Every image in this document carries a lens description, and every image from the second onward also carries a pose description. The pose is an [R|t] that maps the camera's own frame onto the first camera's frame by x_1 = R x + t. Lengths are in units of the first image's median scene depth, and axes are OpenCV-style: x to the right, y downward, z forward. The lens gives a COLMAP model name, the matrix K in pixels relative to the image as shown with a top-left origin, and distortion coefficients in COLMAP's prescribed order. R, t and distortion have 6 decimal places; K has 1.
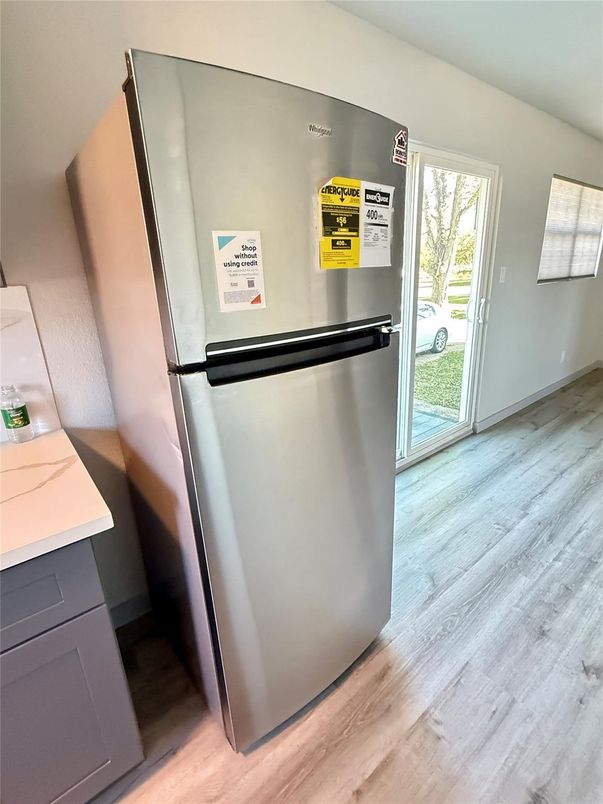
lens RADIAL K [[386.3, 0, 301.5], [0, 386.3, 402.0], [0, 0, 1]] dist [-0.003566, -0.000338]
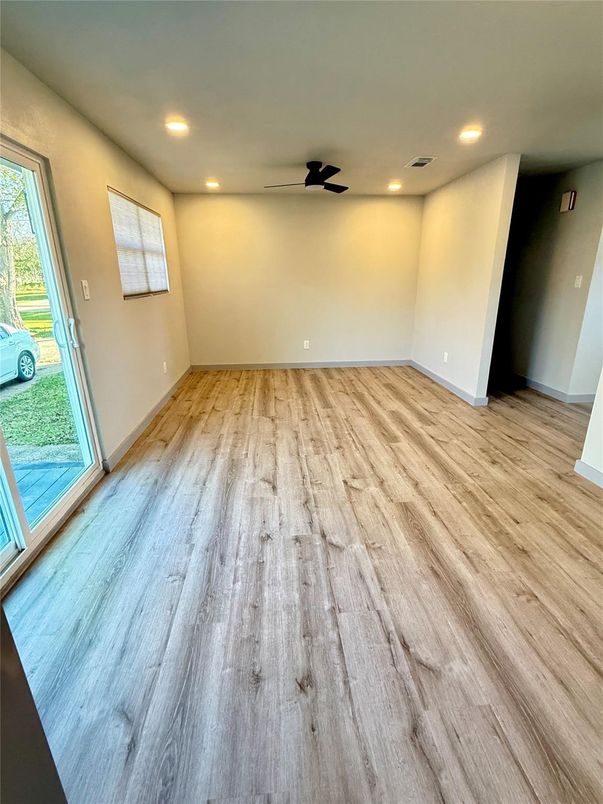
lens RADIAL K [[383.0, 0, 301.5], [0, 383.0, 402.0], [0, 0, 1]] dist [0.001486, 0.000091]
pose [[0.562639, -0.222468, 0.796206, 0.054856], [0.246135, 0.964513, 0.095564, -0.054380], [-0.789211, 0.142206, 0.597430, 0.147098]]
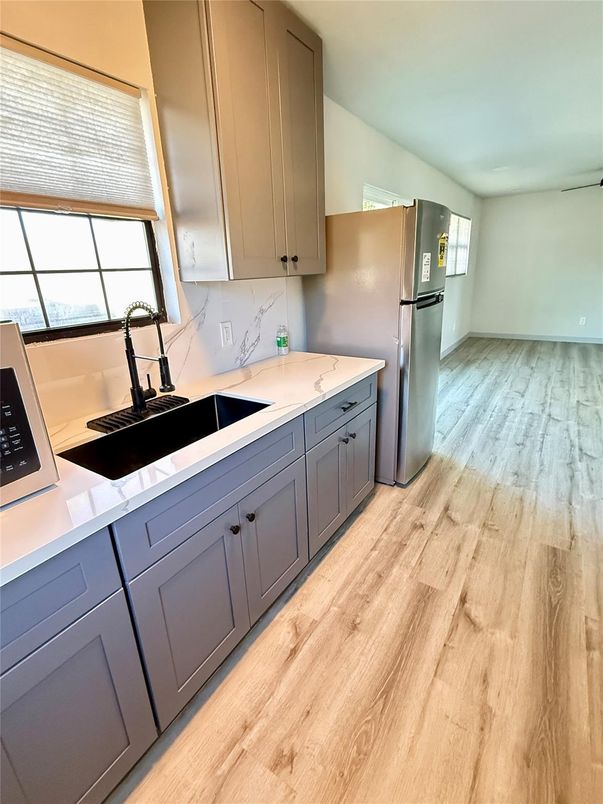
lens RADIAL K [[386.3, 0, 301.5], [0, 386.3, 402.0], [0, 0, 1]] dist [-0.003566, -0.000338]
pose [[0.950961, -0.099455, 0.292885, -0.540669], [0.100967, 0.994840, 0.009990, 0.144151], [-0.292367, 0.020071, 0.956096, -0.390920]]
